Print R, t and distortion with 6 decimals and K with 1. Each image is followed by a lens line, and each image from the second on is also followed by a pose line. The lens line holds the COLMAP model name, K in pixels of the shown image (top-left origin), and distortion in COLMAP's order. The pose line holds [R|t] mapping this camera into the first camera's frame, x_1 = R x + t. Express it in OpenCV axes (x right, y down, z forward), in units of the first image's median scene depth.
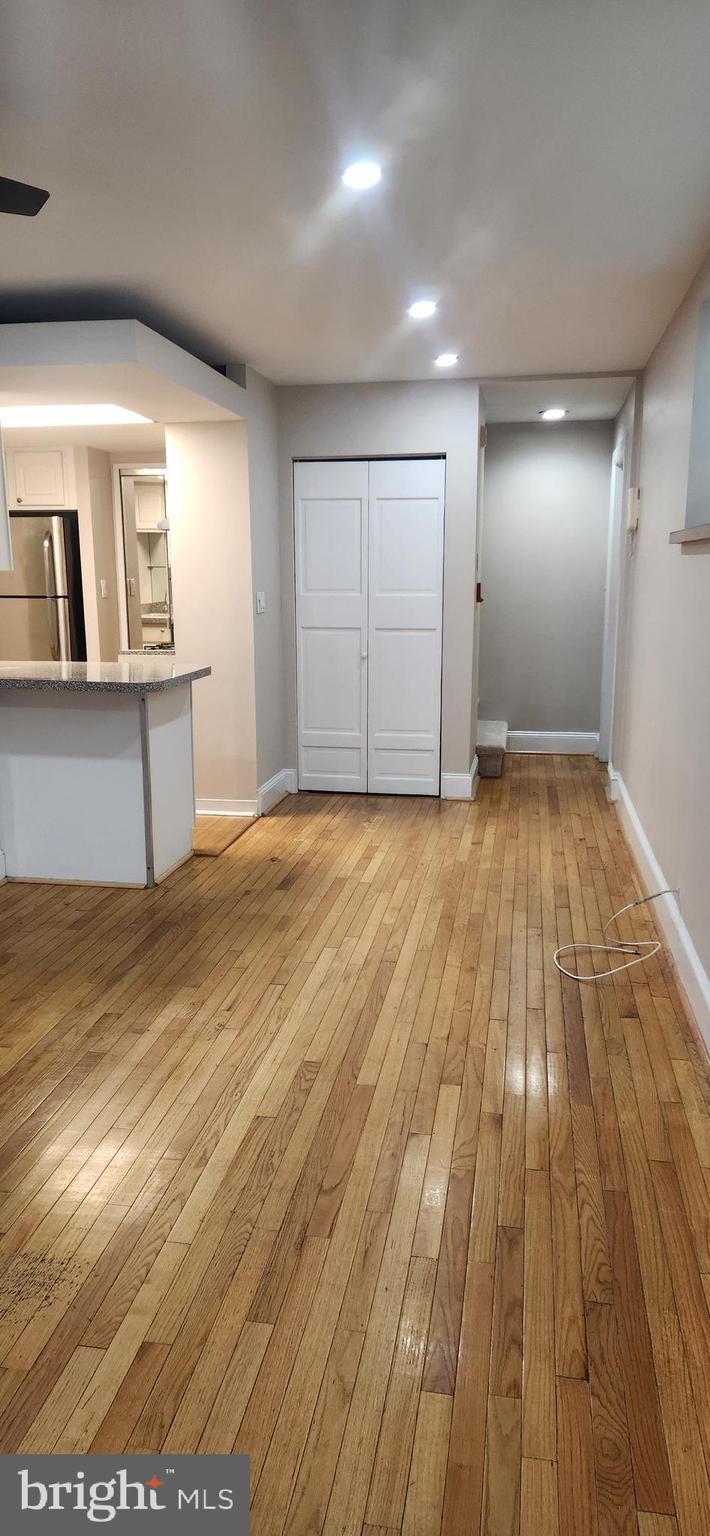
lens RADIAL K [[1024.2, 0, 360.3], [0, 1024.2, 778.9], [0, 0, 1]] dist [0.071534, -0.059214]
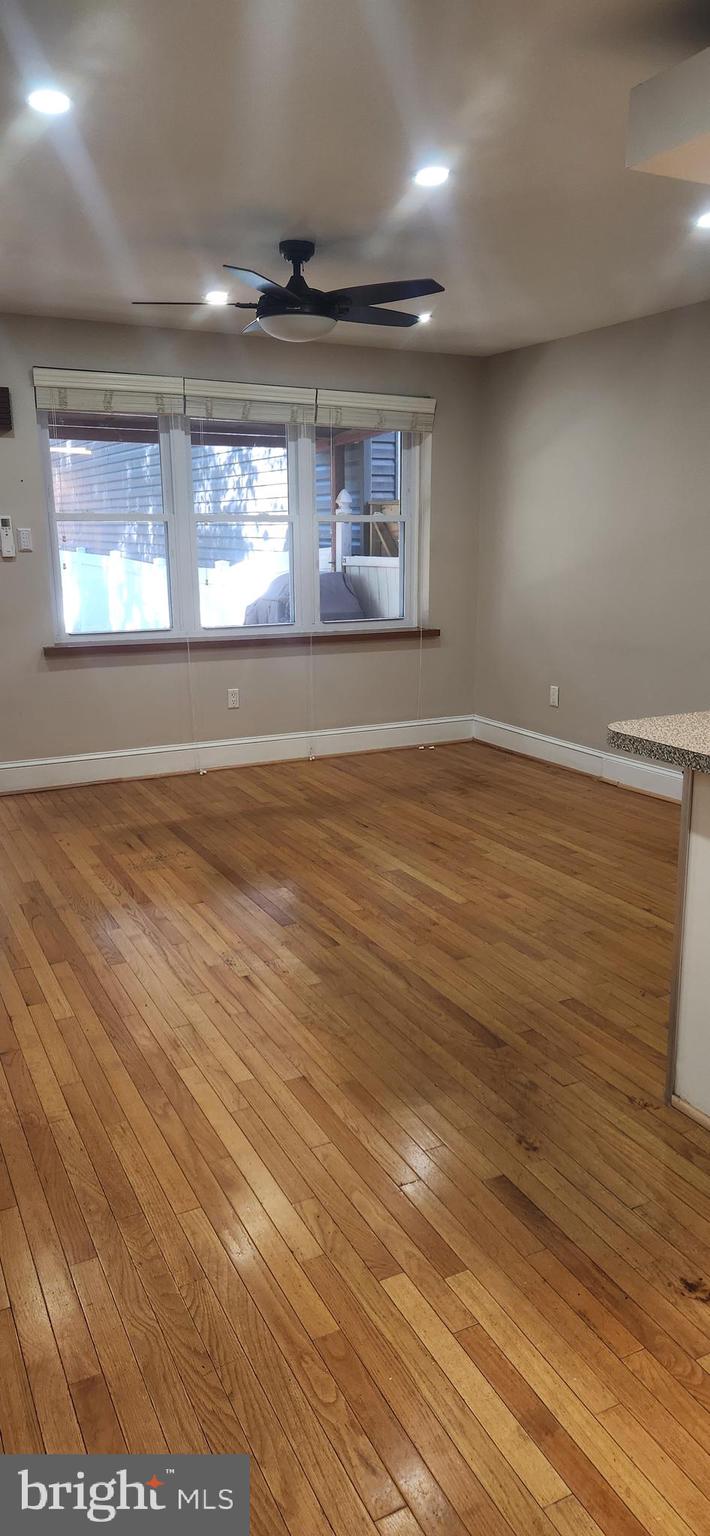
lens RADIAL K [[1024.2, 0, 360.3], [0, 1024.2, 778.9], [0, 0, 1]] dist [0.071534, -0.059214]
pose [[-0.809393, 0.141551, -0.569953, 0.276768], [-0.117380, 0.911940, 0.393177, -0.304957], [0.575417, 0.385136, -0.721502, 1.460568]]
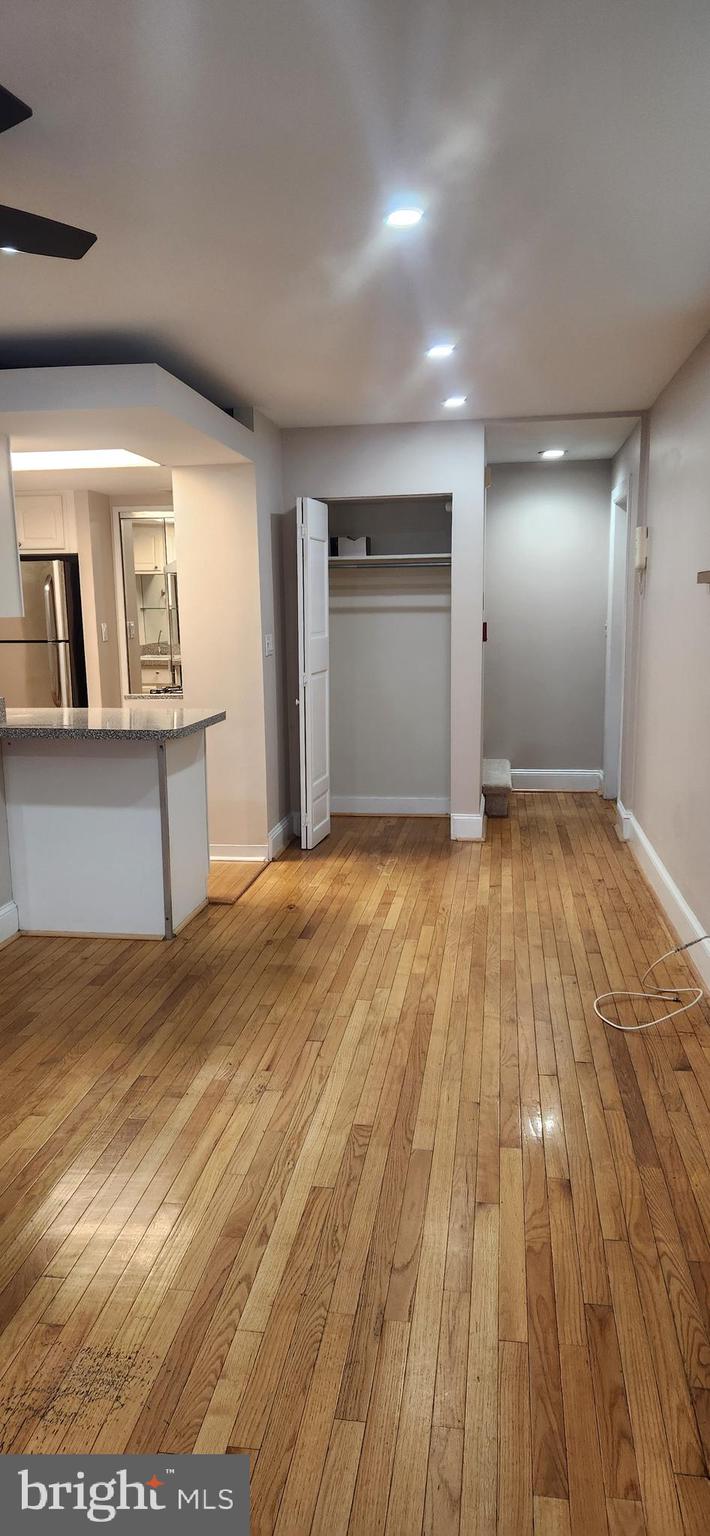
lens RADIAL K [[1020.8, 0, 359.8], [0, 1020.8, 787.5], [0, 0, 1]] dist [0.065038, -0.055273]
pose [[0.999619, -0.014705, 0.023377, -0.051459], [0.015293, 0.999567, -0.025152, -0.012279], [-0.022997, 0.025500, 0.999410, 0.026015]]
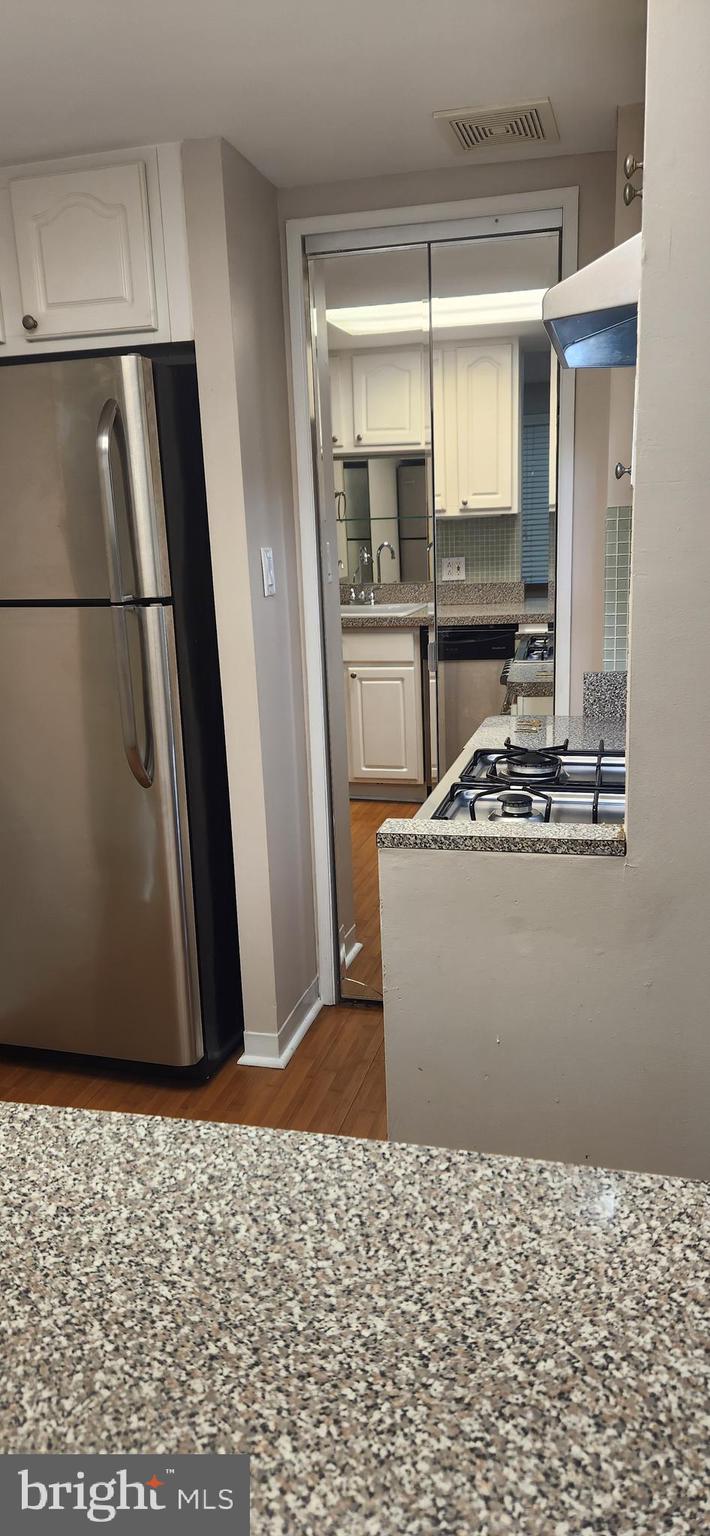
lens RADIAL K [[1020.8, 0, 359.8], [0, 1020.8, 787.5], [0, 0, 1]] dist [0.065038, -0.055273]
pose [[0.994122, -0.013021, -0.107484, -0.314960], [0.015941, 0.999525, 0.026357, -0.207510], [0.107090, -0.027915, 0.993857, 1.130796]]
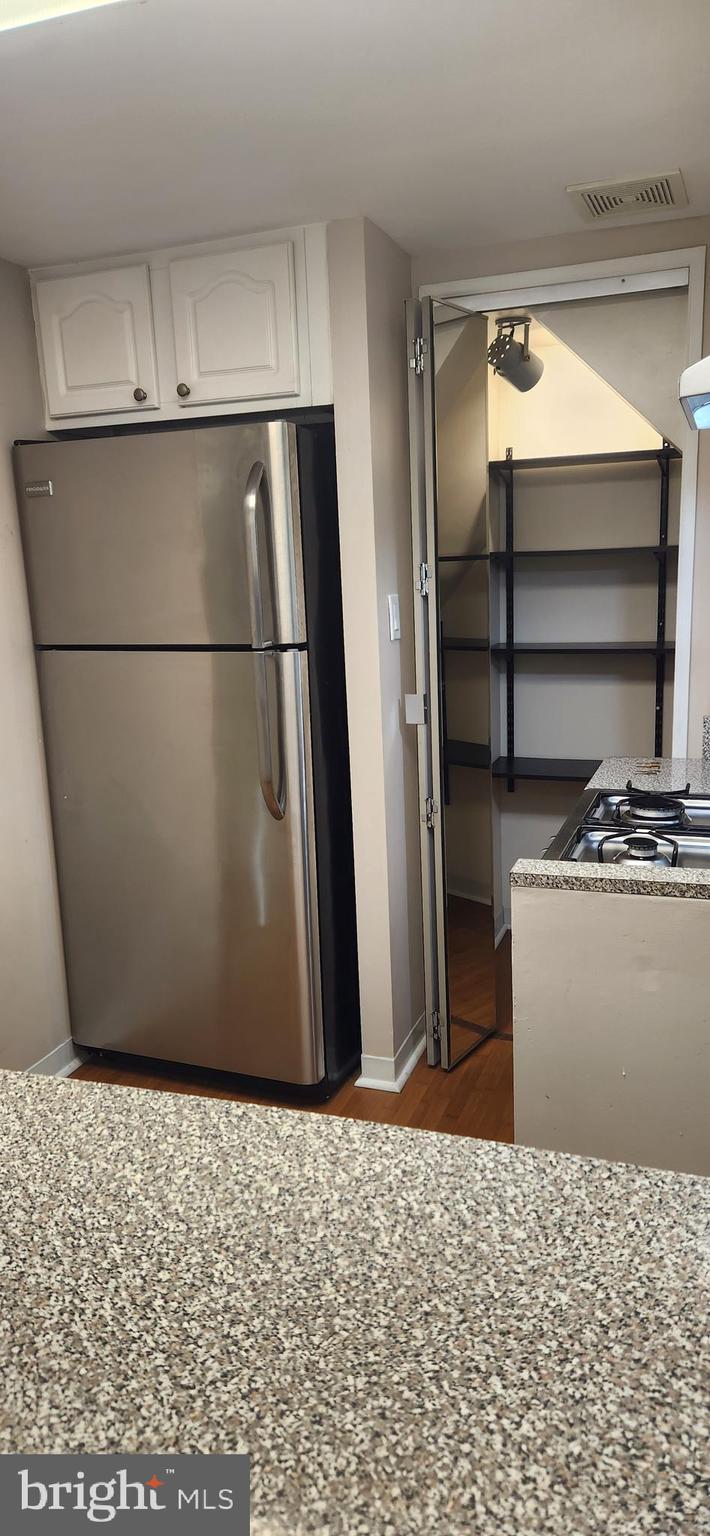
lens RADIAL K [[1020.8, 0, 359.8], [0, 1020.8, 787.5], [0, 0, 1]] dist [0.065038, -0.055273]
pose [[0.979685, 0.002995, -0.200518, -0.326316], [-0.003280, 0.999994, -0.001086, -0.213166], [0.200513, 0.001721, 0.979689, 1.099583]]
